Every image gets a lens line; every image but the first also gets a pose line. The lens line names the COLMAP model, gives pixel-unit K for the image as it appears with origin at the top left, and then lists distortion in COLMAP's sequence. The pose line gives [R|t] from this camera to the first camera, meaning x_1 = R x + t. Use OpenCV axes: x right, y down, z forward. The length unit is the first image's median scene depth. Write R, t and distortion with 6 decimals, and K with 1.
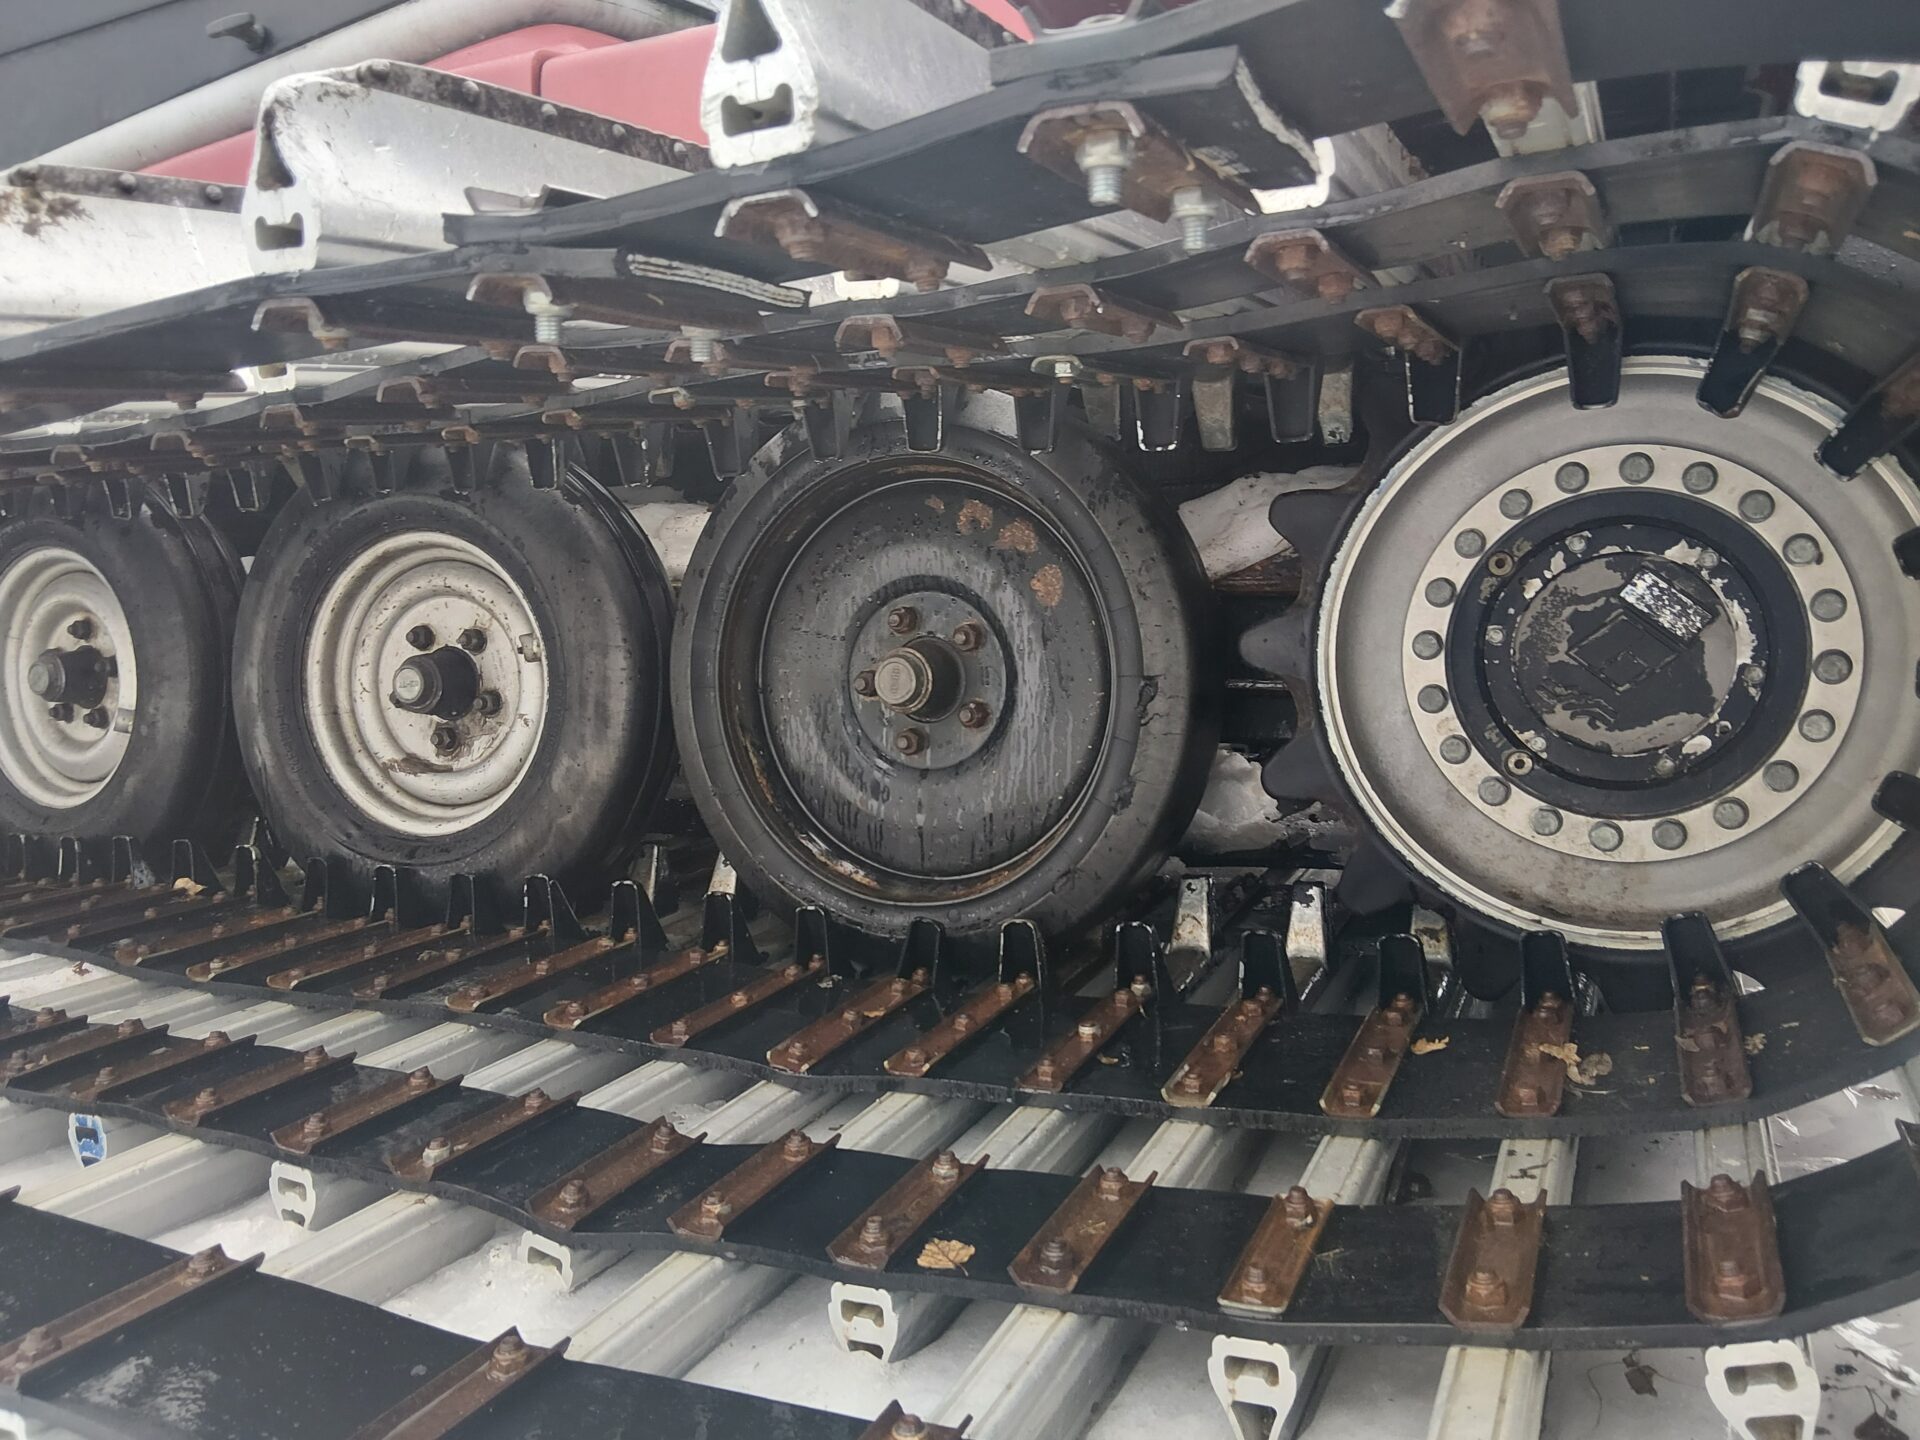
lens RADIAL K [[1466.6, 0, 959.8], [0, 1466.6, 725.2], [0, 0, 1]] dist [0.095374, -0.161969]
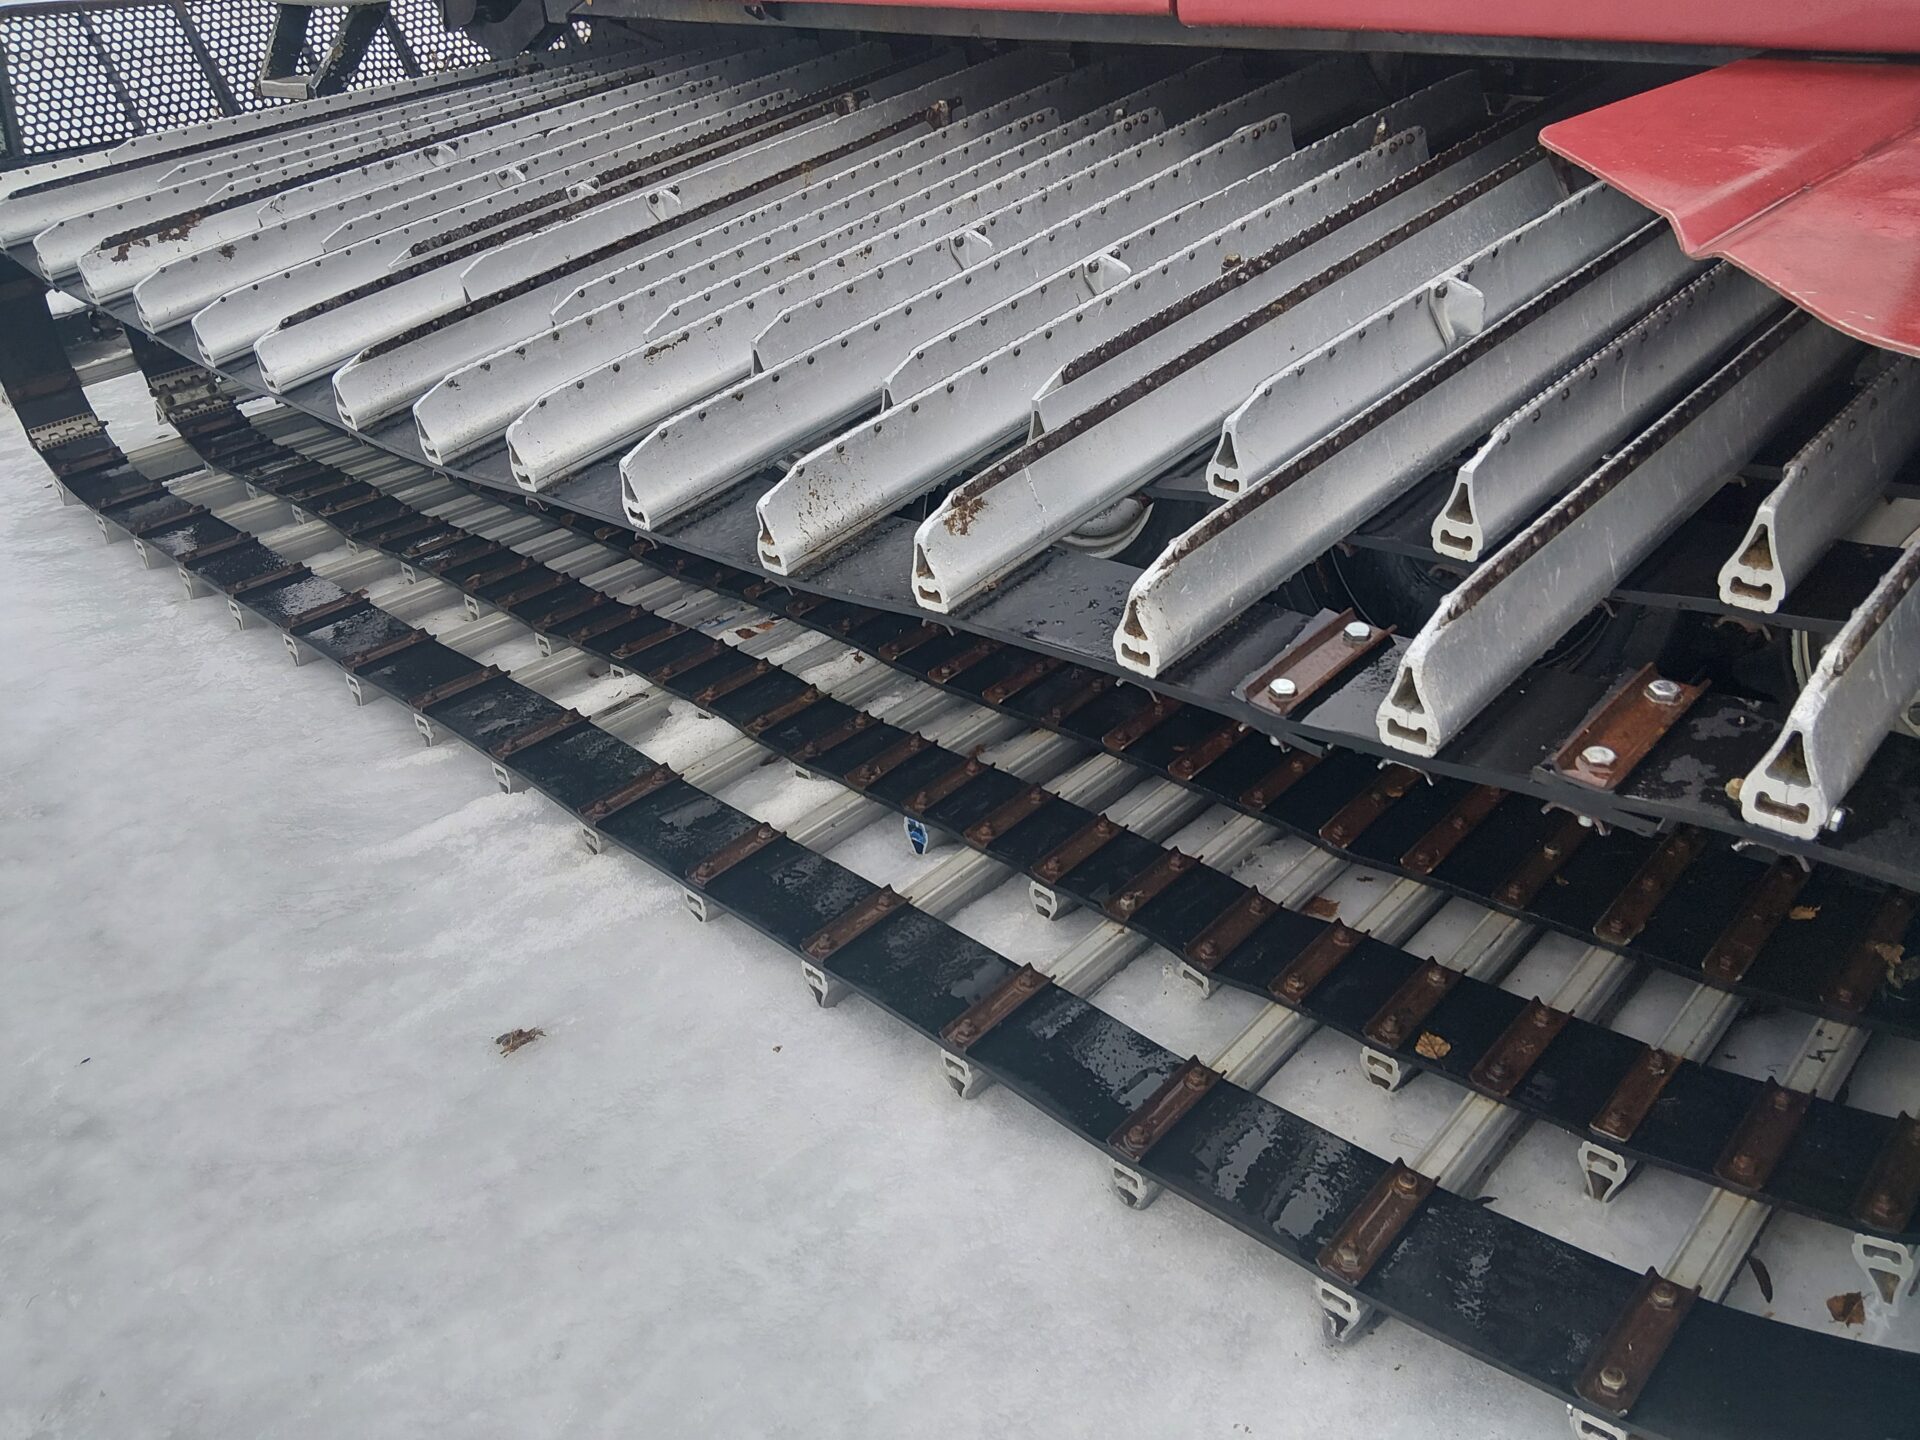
lens RADIAL K [[1466.6, 0, 962.0], [0, 1466.6, 724.2], [0, 0, 1]] dist [0.095374, -0.161969]
pose [[0.949752, 0.118449, -0.289726, -0.064779], [0.017921, 0.903534, 0.428142, -0.642903], [0.312491, -0.411821, 0.856010, -0.446473]]
